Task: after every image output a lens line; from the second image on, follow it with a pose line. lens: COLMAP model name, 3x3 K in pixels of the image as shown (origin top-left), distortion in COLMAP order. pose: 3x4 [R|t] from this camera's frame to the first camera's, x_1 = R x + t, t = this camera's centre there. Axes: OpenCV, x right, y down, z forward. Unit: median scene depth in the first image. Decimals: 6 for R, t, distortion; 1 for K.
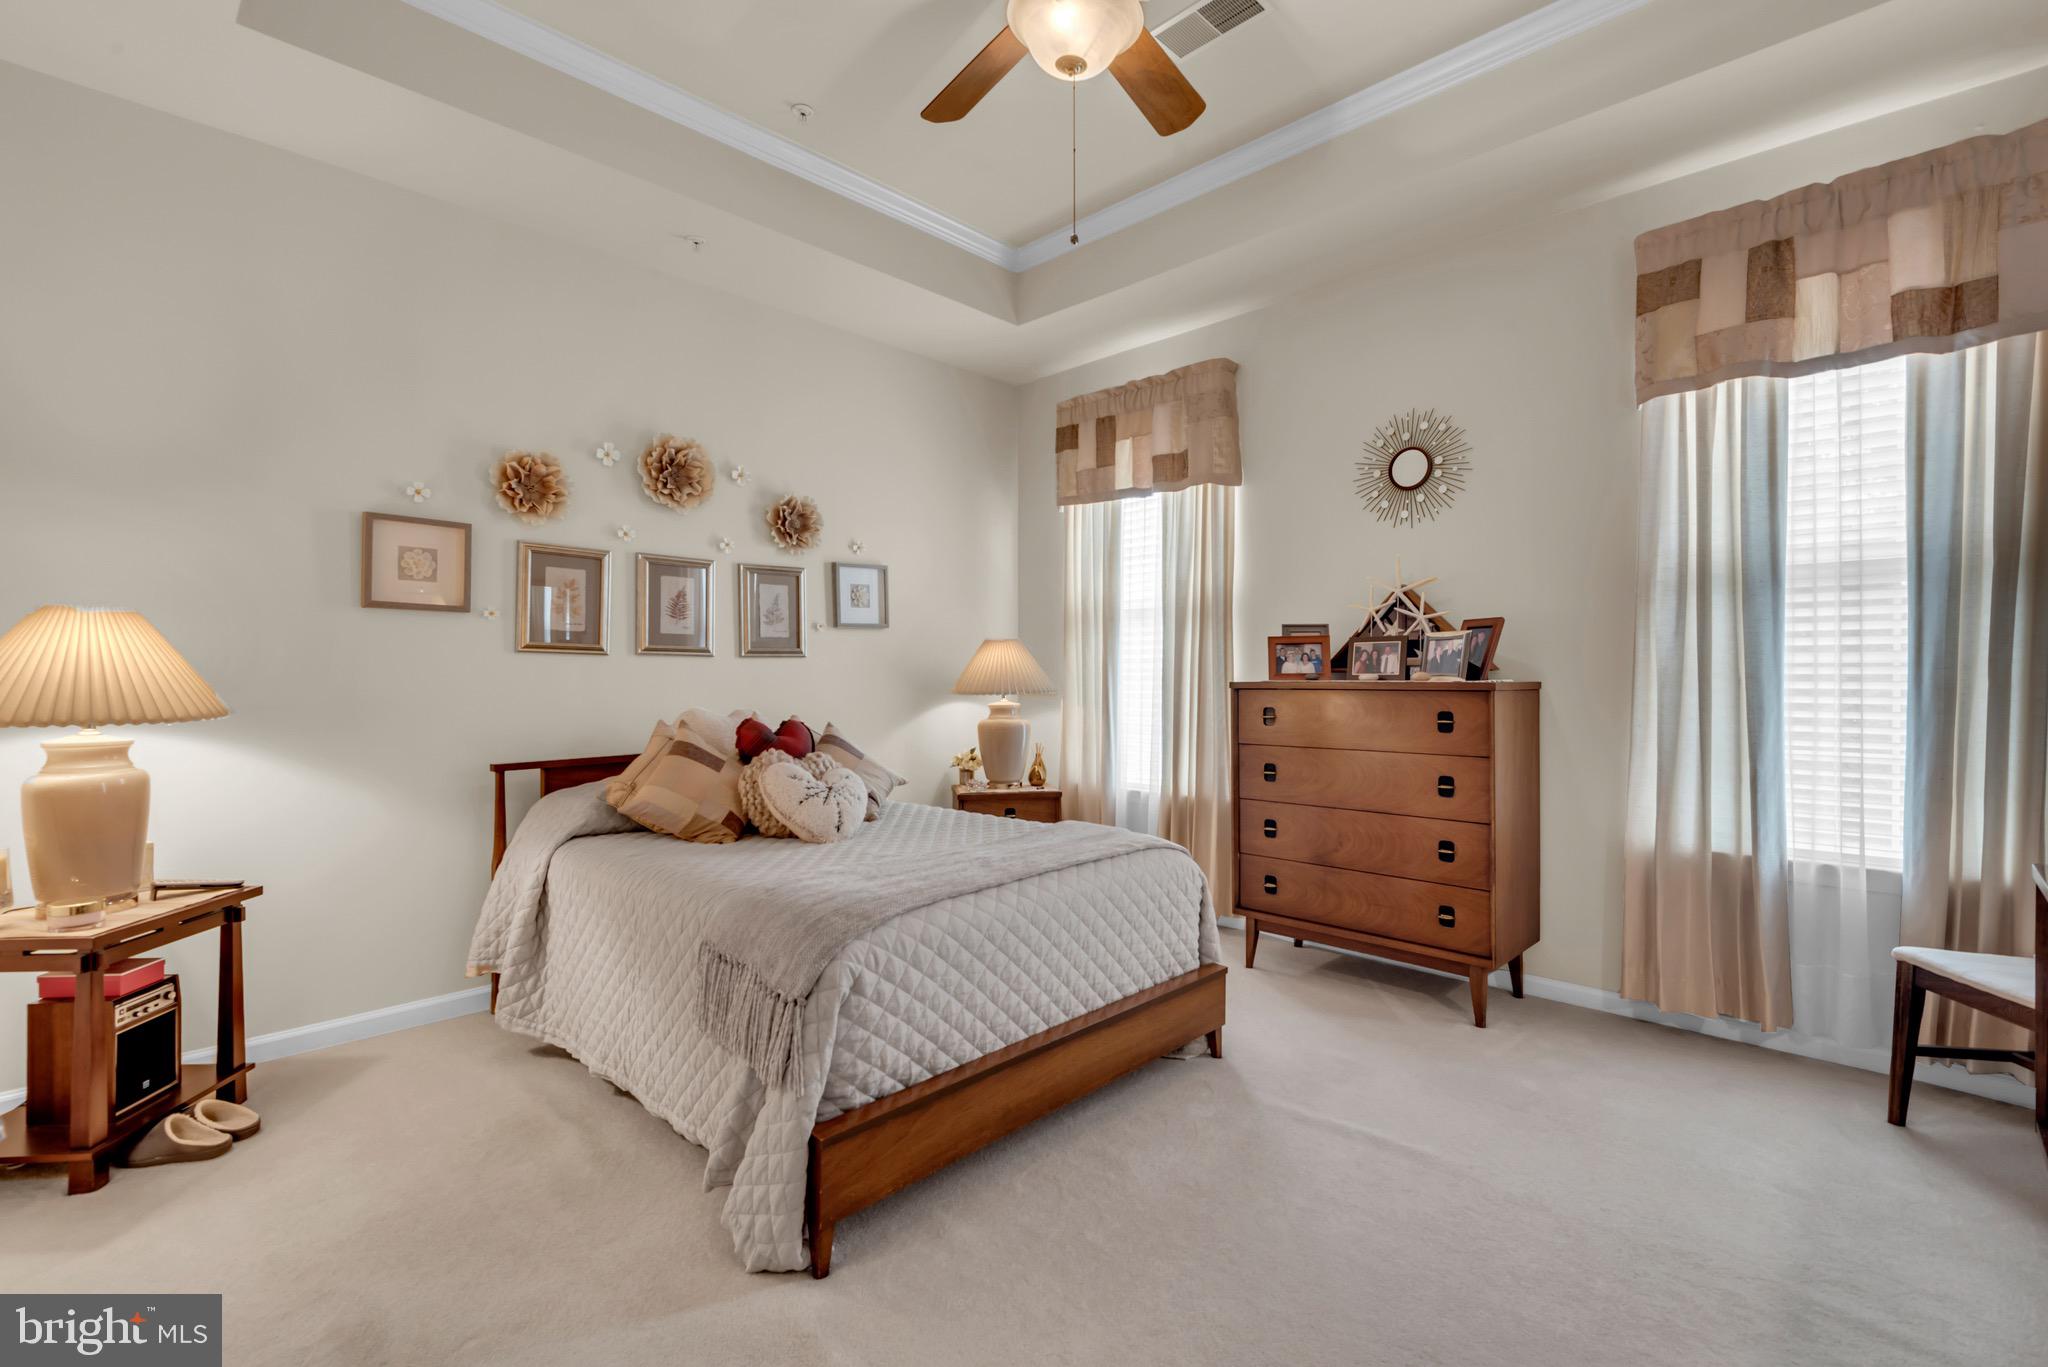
lens RADIAL K [[913.3, 0, 1010.0], [0, 913.3, 678.2], [0, 0, 1]] dist [0.030156, -0.023413]
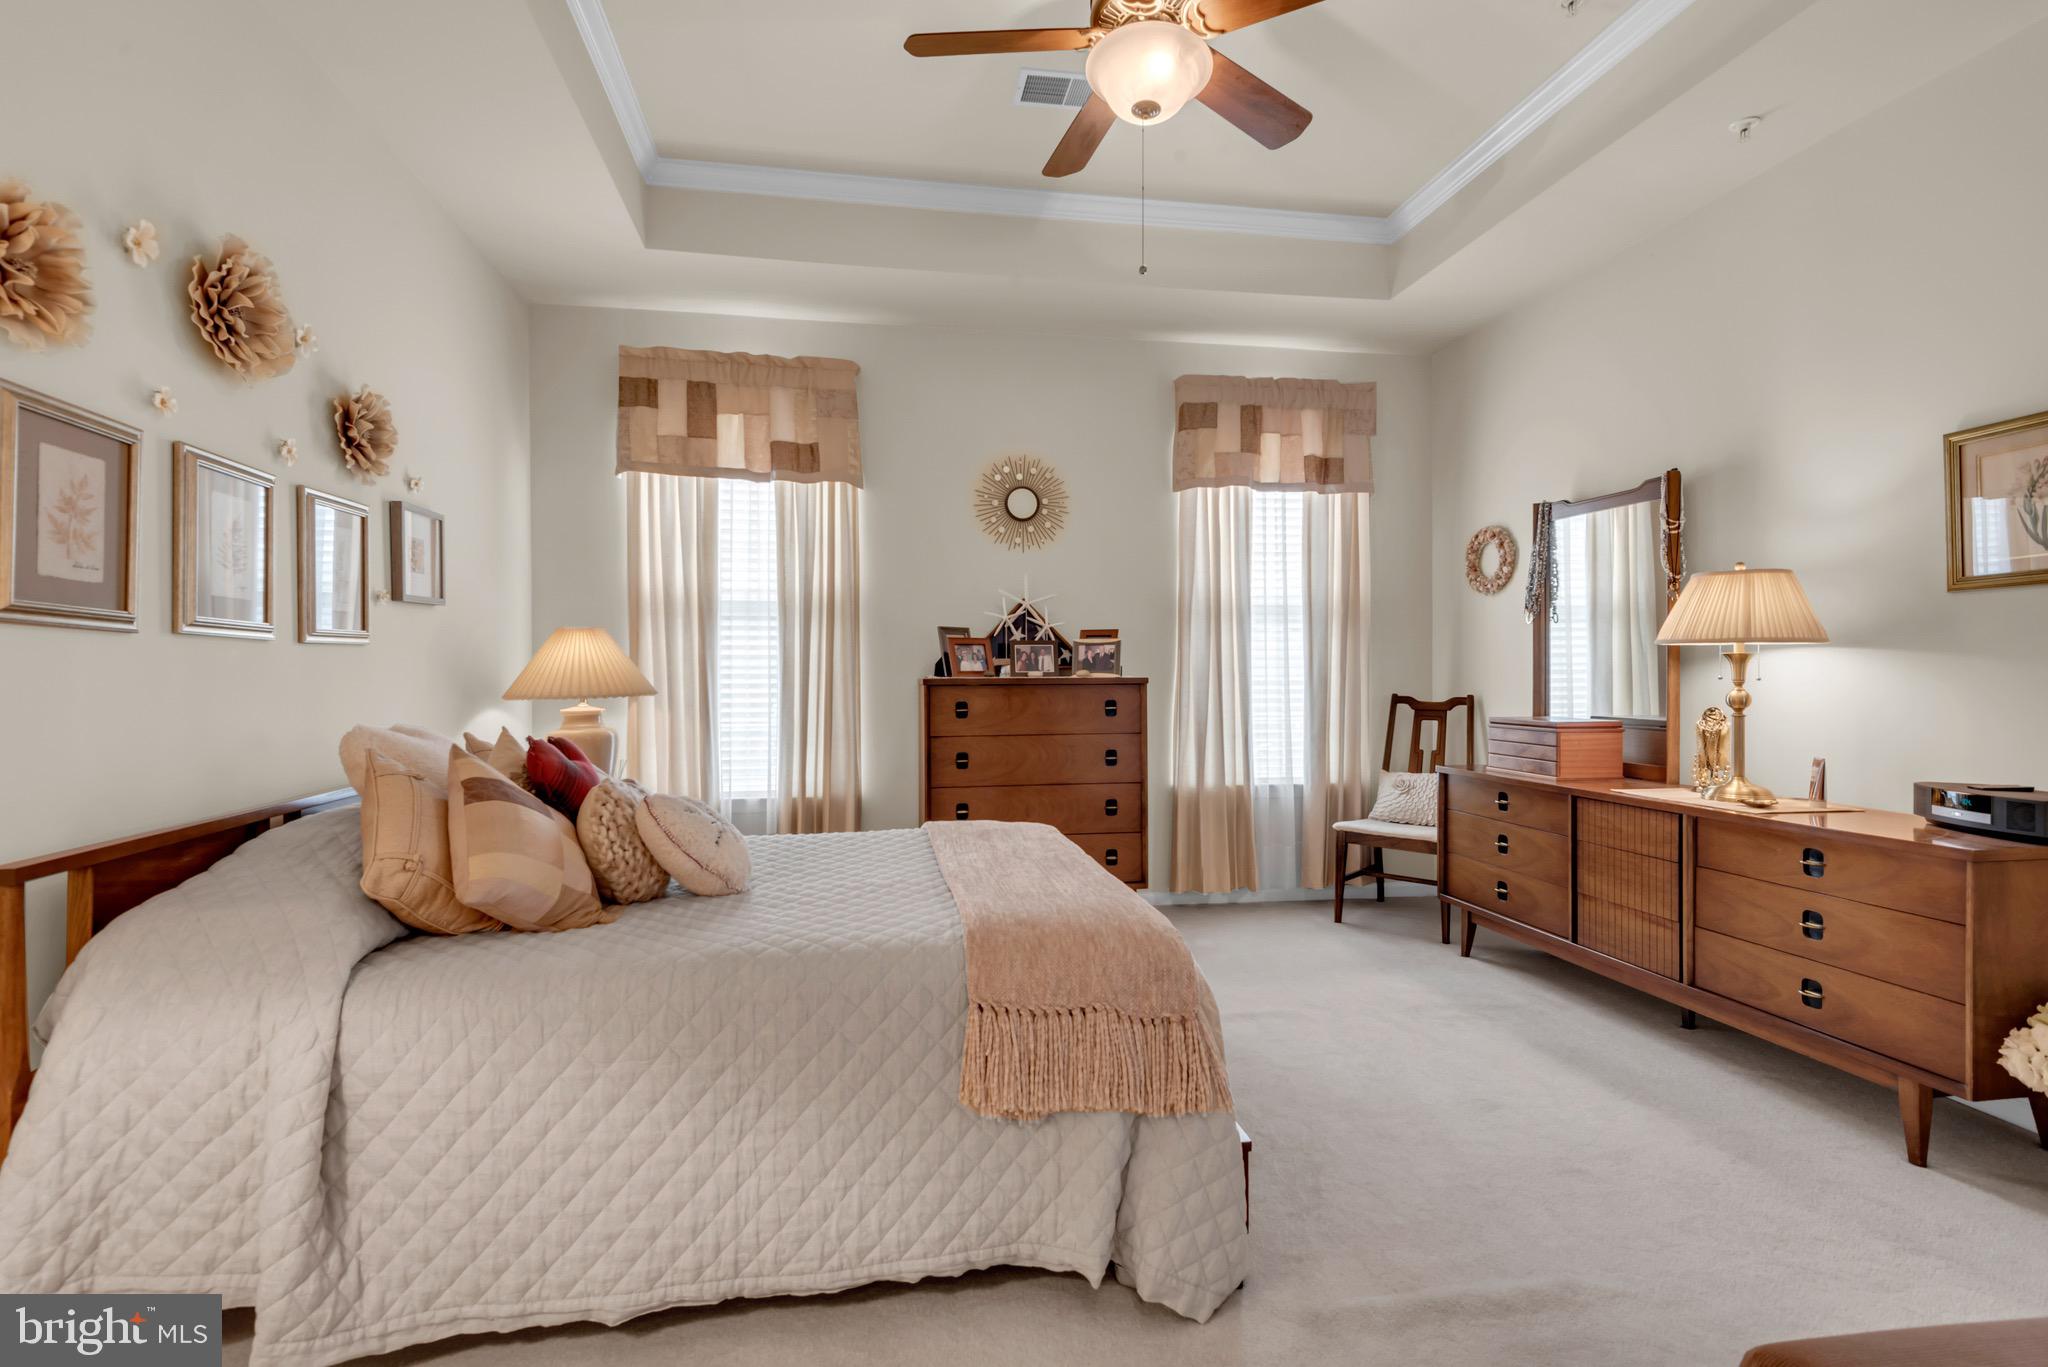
lens RADIAL K [[913.3, 0, 1010.0], [0, 913.3, 678.2], [0, 0, 1]] dist [0.030156, -0.023413]
pose [[0.588775, -0.004466, 0.808285, -0.557535], [0.004117, 0.999988, 0.002526, 0.000814], [-0.808287, 0.001841, 0.588786, 0.298000]]
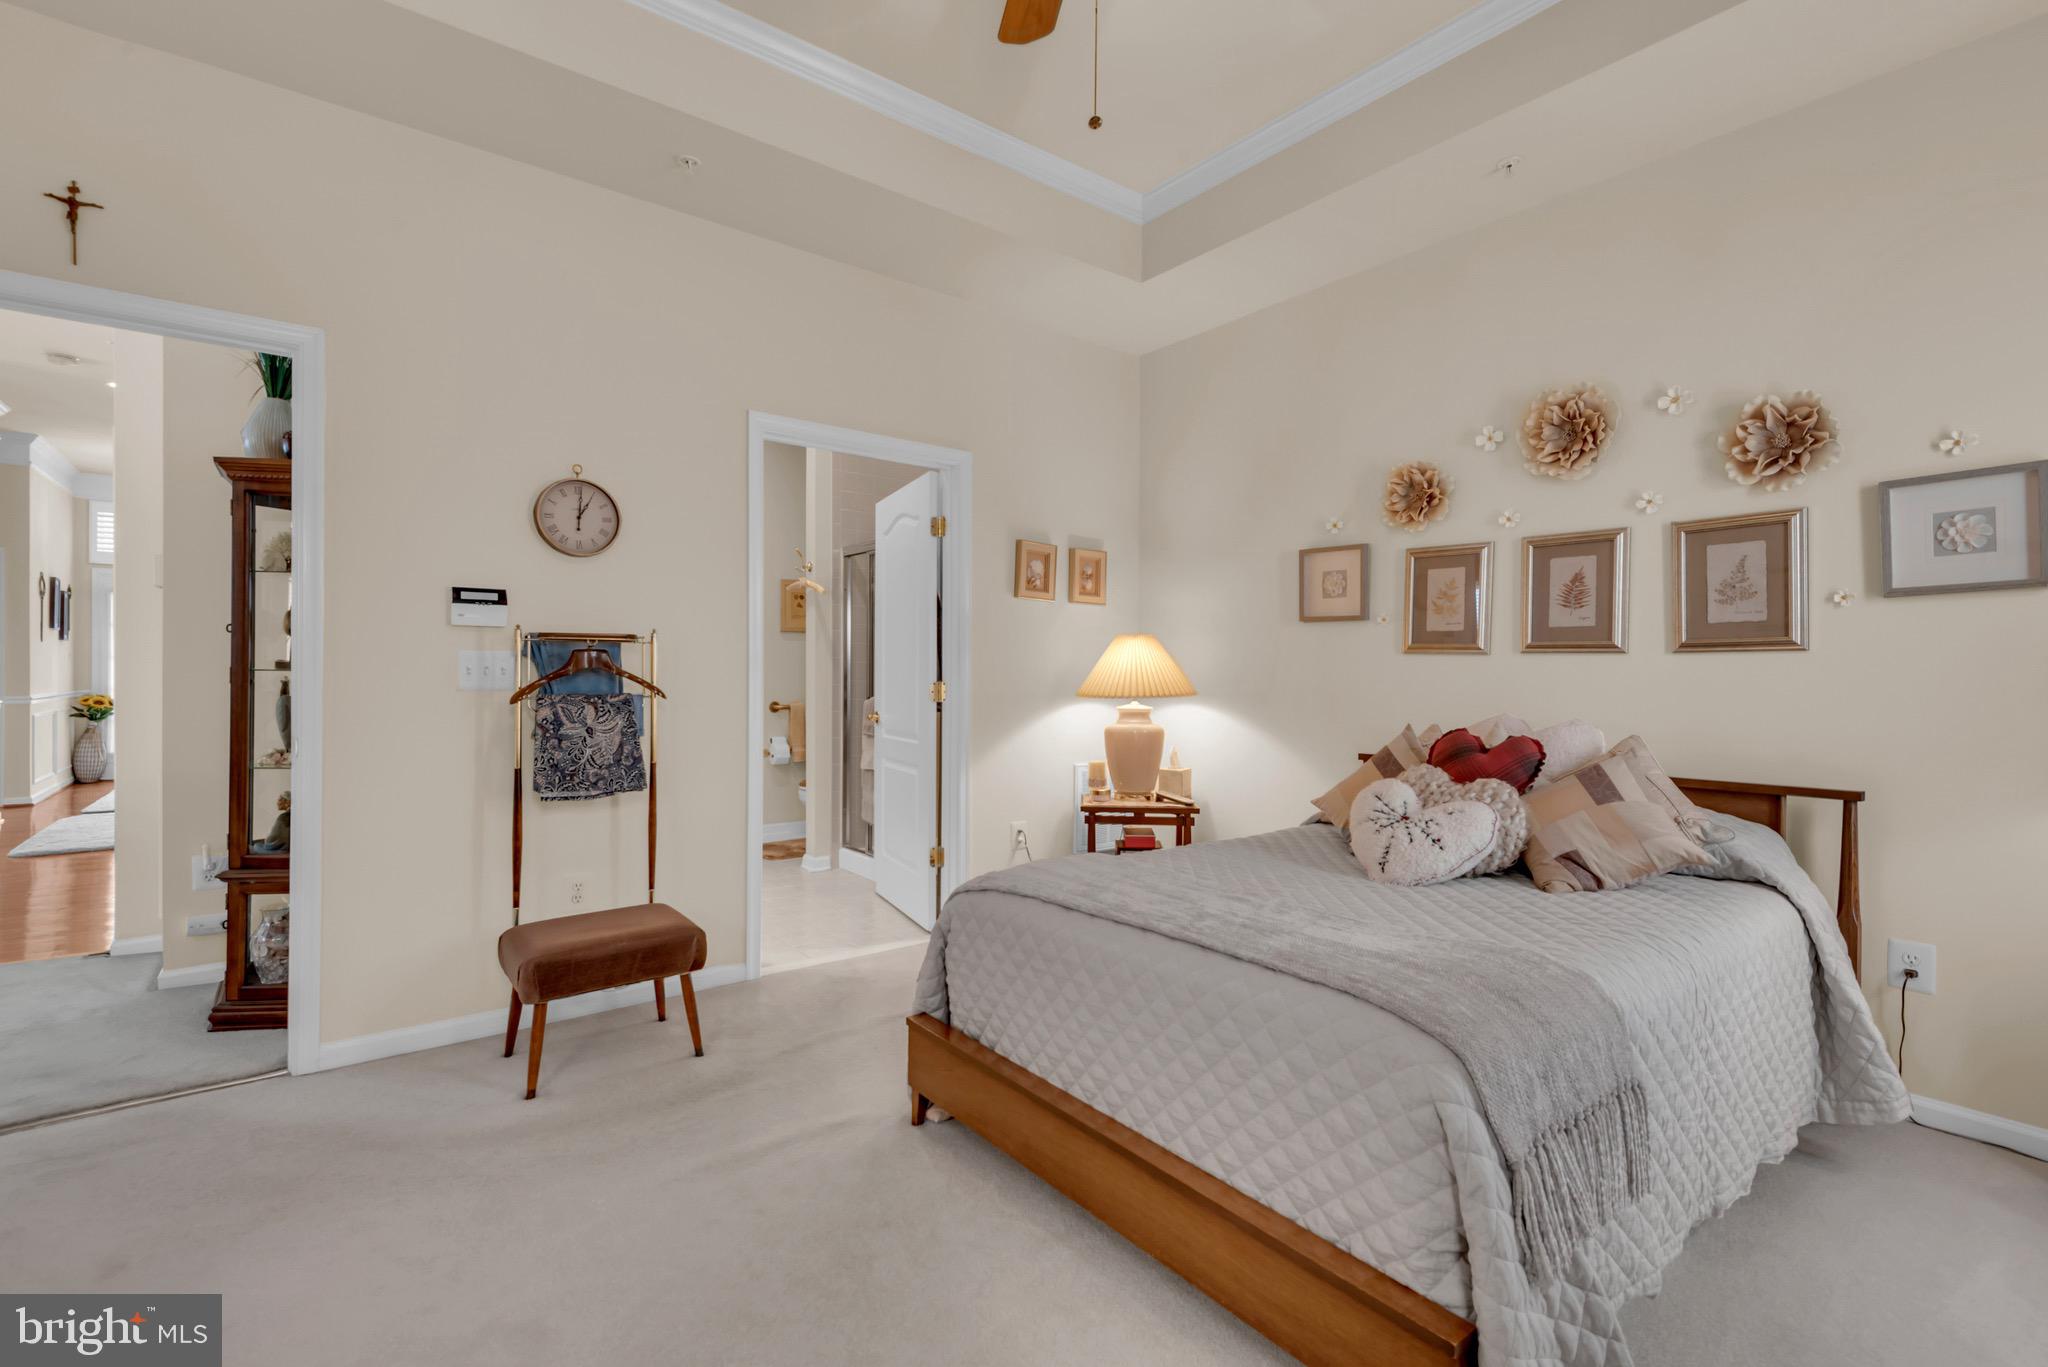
lens RADIAL K [[916.0, 0, 1016.7], [0, 916.0, 673.9], [0, 0, 1]] dist [0.001213, -0.000300]
pose [[-0.151662, 0.004440, -0.988422, 0.544961], [-0.011688, 0.999912, 0.006285, -0.005558], [0.988363, 0.012506, -0.151597, 0.659399]]
